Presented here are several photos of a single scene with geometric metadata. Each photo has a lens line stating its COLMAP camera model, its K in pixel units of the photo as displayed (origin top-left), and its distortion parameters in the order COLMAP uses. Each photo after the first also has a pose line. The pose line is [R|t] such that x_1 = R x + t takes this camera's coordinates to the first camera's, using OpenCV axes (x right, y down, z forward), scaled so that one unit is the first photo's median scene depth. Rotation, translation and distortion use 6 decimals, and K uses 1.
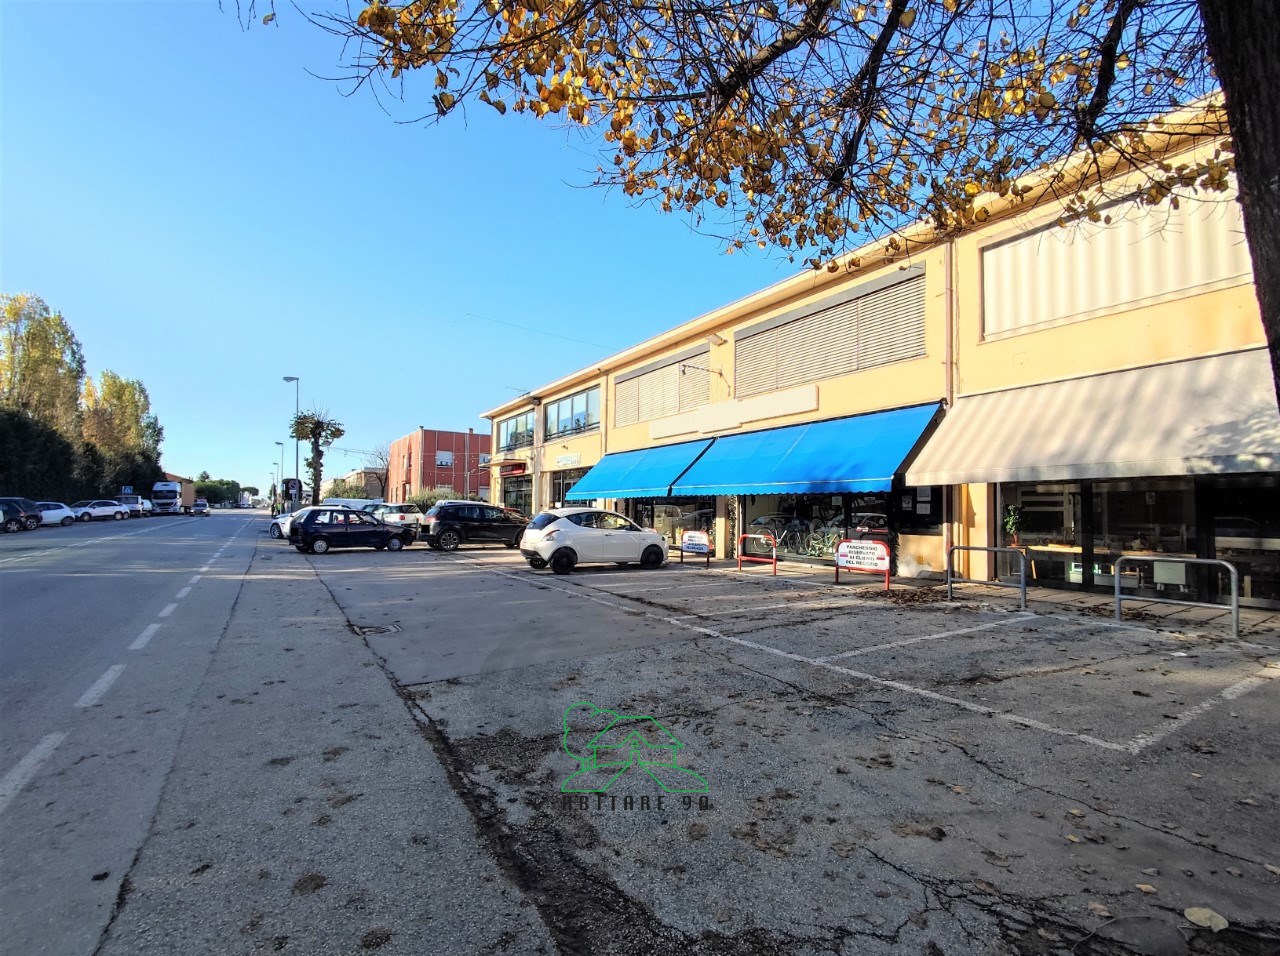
lens RADIAL K [[588.0, 0, 637.2], [0, 588.0, 490.1], [0, 0, 1]] dist [-0.002523, -0.001289]
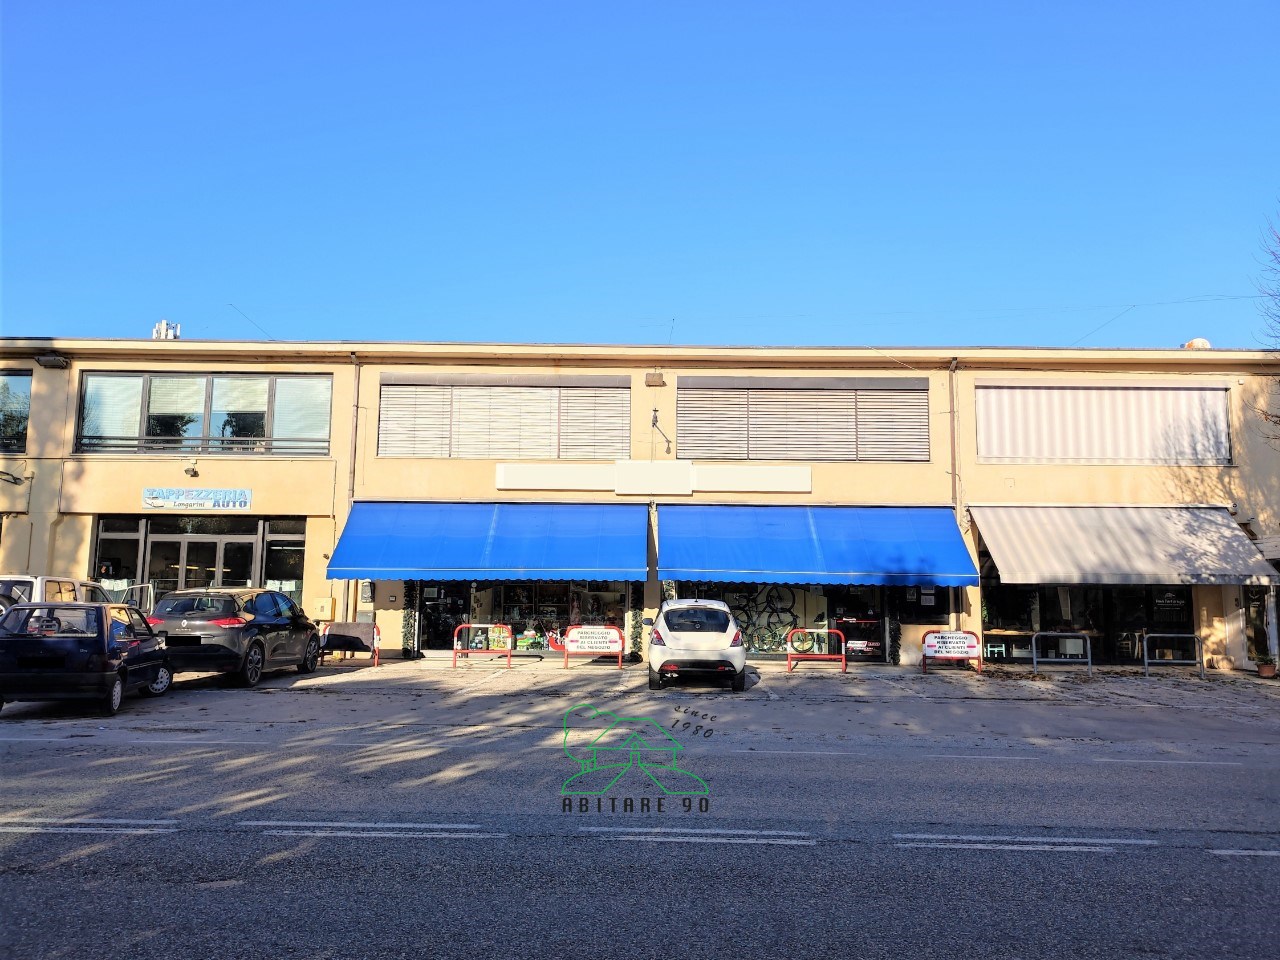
lens RADIAL K [[977.3, 0, 640.0], [0, 977.3, 480.0], [0, 0, 1]] dist [0.029582, -0.015234]
pose [[0.540411, 0.094668, 0.836058, -2.079239], [-0.036837, 0.995360, -0.088896, -0.014031], [-0.840594, 0.017243, 0.541391, 0.697463]]
